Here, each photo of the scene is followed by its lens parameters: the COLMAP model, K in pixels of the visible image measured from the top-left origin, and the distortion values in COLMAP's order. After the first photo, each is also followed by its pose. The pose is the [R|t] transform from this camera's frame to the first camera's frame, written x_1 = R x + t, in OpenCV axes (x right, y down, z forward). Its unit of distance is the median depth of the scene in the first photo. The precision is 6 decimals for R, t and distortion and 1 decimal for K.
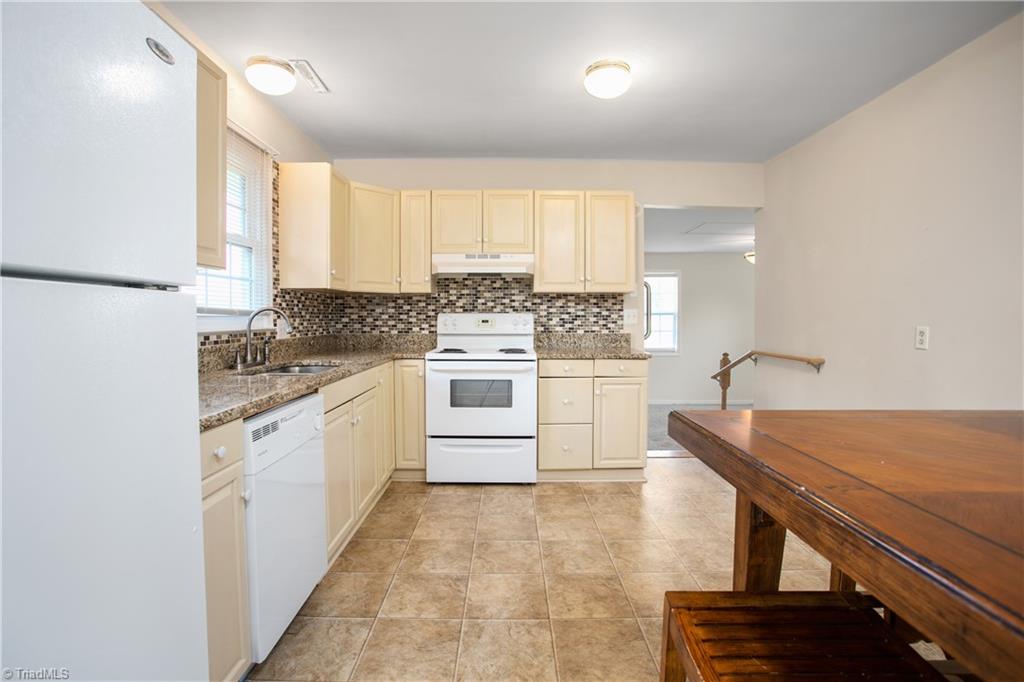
lens RADIAL K [[510.1, 0, 492.5], [0, 510.1, 331.0], [0, 0, 1]] dist [-0.033593, 0.004004]
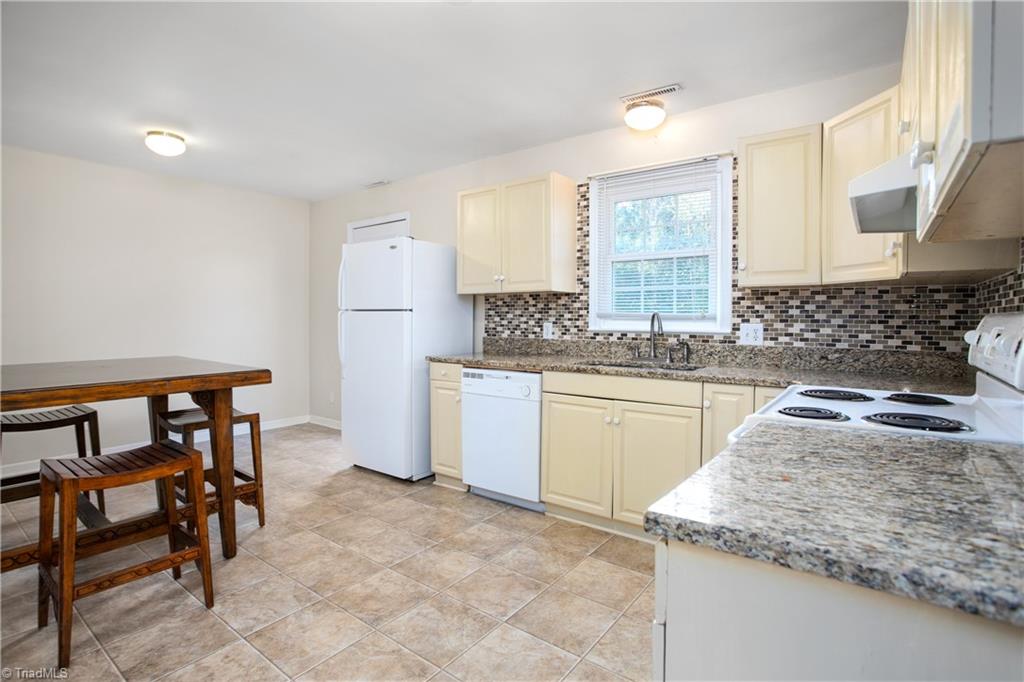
lens RADIAL K [[510.1, 0, 531.7], [0, 510.1, 328.0], [0, 0, 1]] dist [-0.033593, 0.004004]
pose [[-0.562257, 0.017317, -0.826782, 0.443037], [-0.027738, 0.998823, 0.039783, -0.031925], [0.826498, 0.045301, -0.561115, 0.940744]]
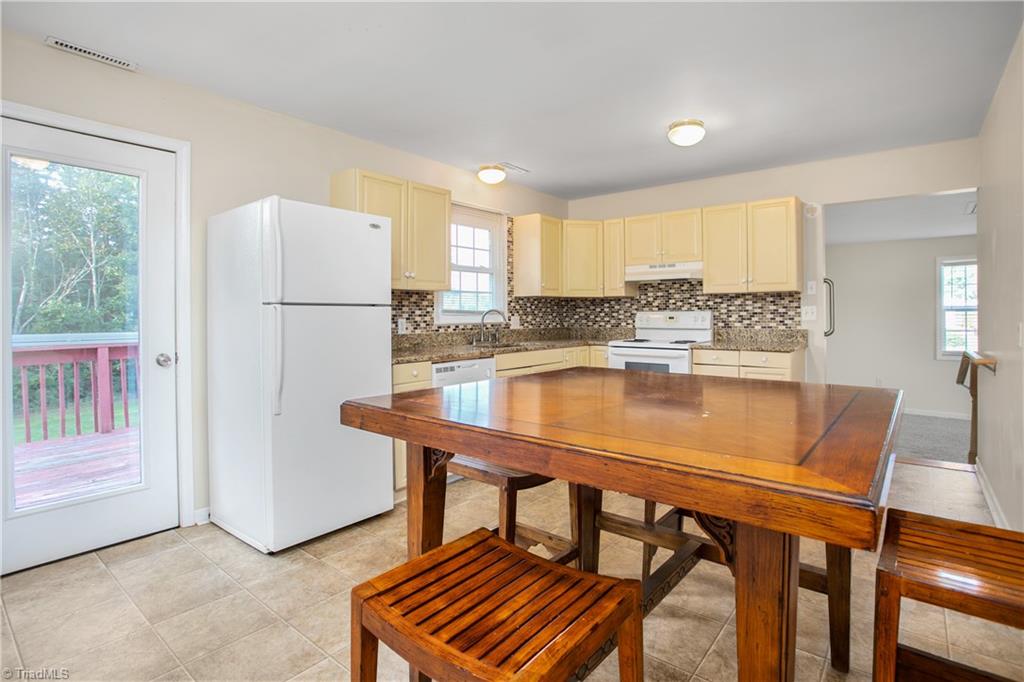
lens RADIAL K [[510.1, 0, 503.1], [0, 510.1, 313.7], [0, 0, 1]] dist [-0.033593, 0.004004]
pose [[0.784511, -0.004461, -0.620099, 0.421539], [-0.013150, 0.999630, -0.023828, 0.005455], [0.619975, 0.026848, 0.784162, -0.204277]]
